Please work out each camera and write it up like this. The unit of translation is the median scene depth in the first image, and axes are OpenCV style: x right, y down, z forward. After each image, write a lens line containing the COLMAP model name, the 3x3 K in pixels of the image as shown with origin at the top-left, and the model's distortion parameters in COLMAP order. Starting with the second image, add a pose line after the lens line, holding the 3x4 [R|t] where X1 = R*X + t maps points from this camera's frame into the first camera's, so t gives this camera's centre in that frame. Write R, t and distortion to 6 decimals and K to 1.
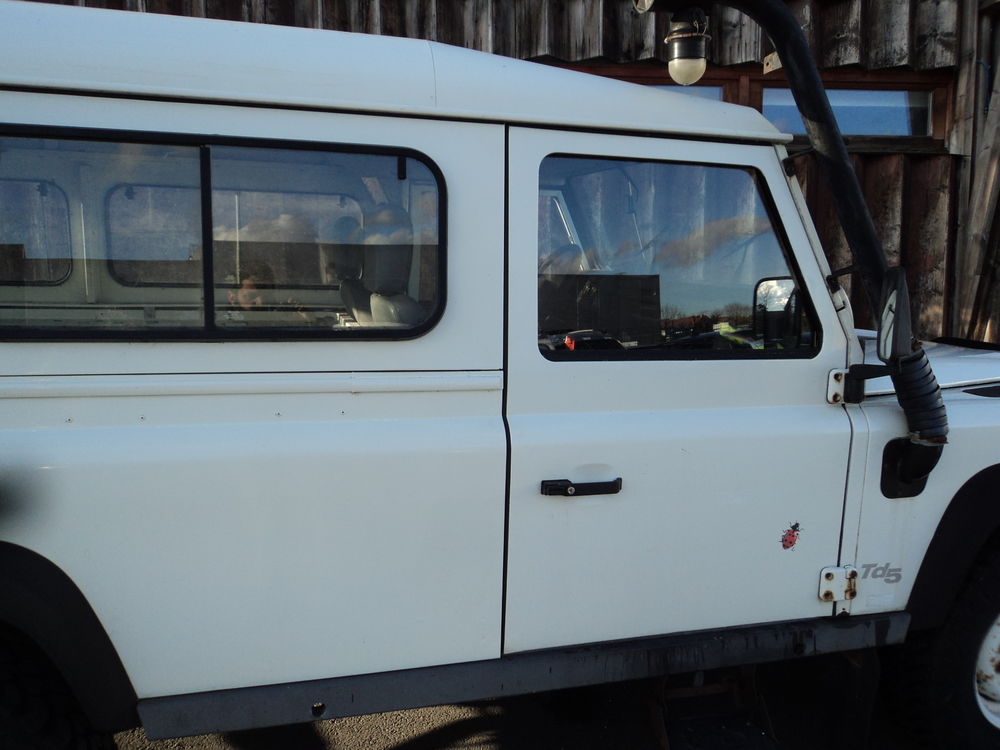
lens RADIAL K [[800.4, 0, 500.7], [0, 800.4, 370.0], [0, 0, 1]] dist [-0.003487, -0.009808]
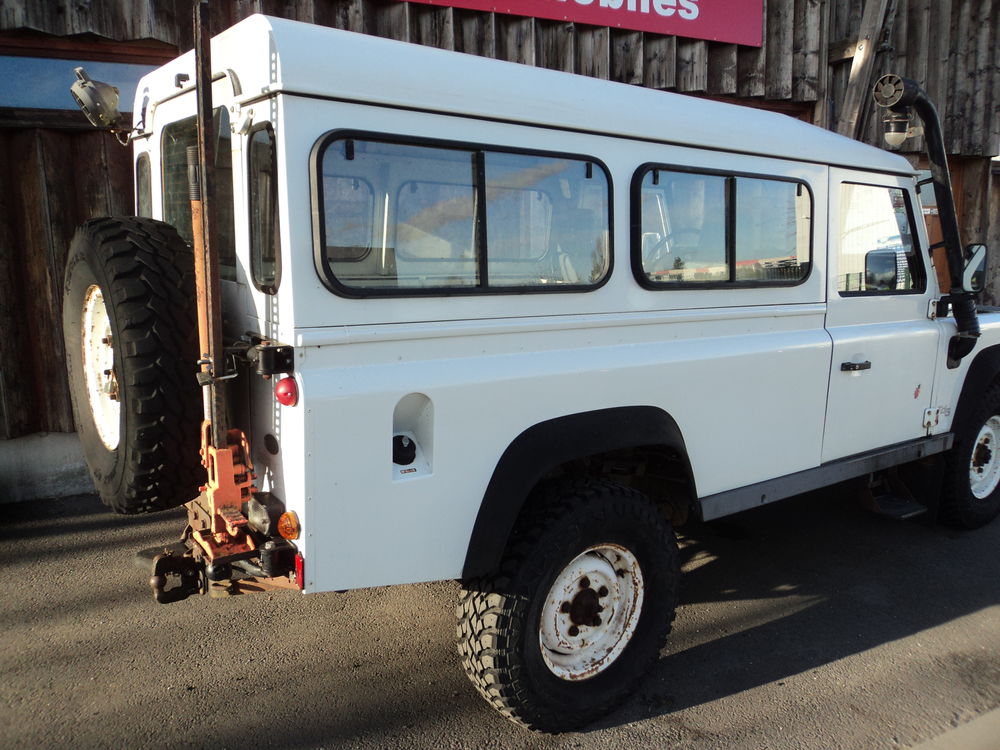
lens RADIAL K [[800.4, 0, 500.7], [0, 800.4, 370.0], [0, 0, 1]] dist [-0.003487, -0.009808]
pose [[0.936319, -0.061517, 0.345720, -1.101420], [0.050732, 0.997904, 0.040167, 0.035922], [-0.347466, -0.020070, 0.937478, -0.360962]]
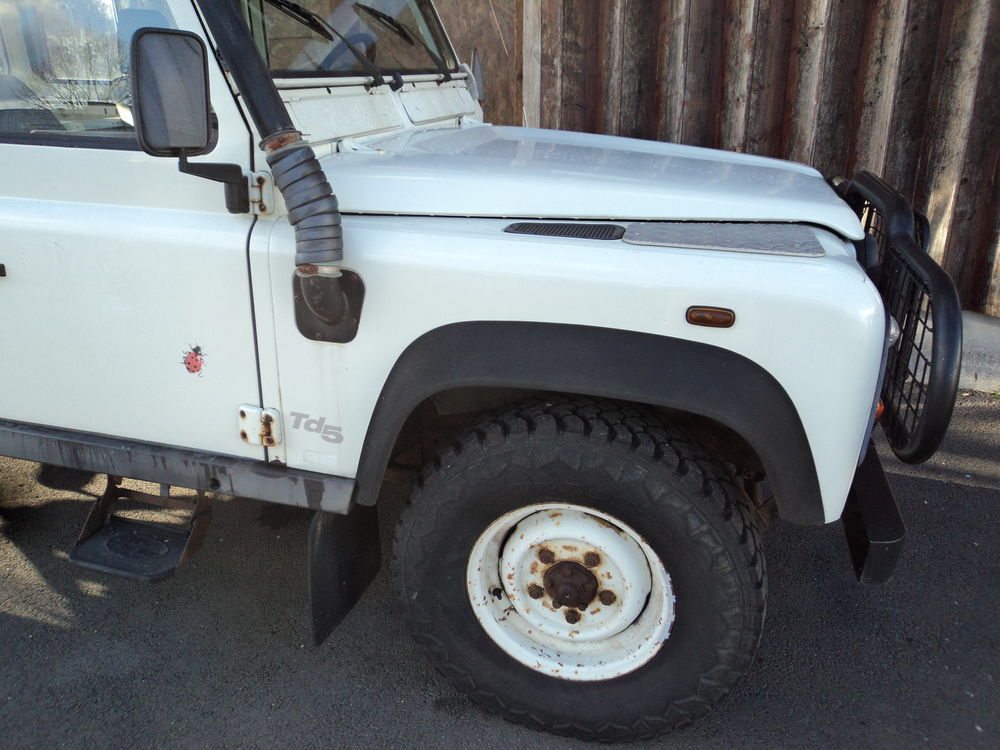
lens RADIAL K [[836.7, 0, 500.0], [0, 836.7, 375.0], [0, 0, 1]] dist [0.004724, 0.000615]
pose [[0.846868, 0.173294, -0.502775, 1.072253], [-0.075300, 0.974967, 0.209212, 0.002634], [0.526444, -0.139316, 0.838718, 0.373435]]
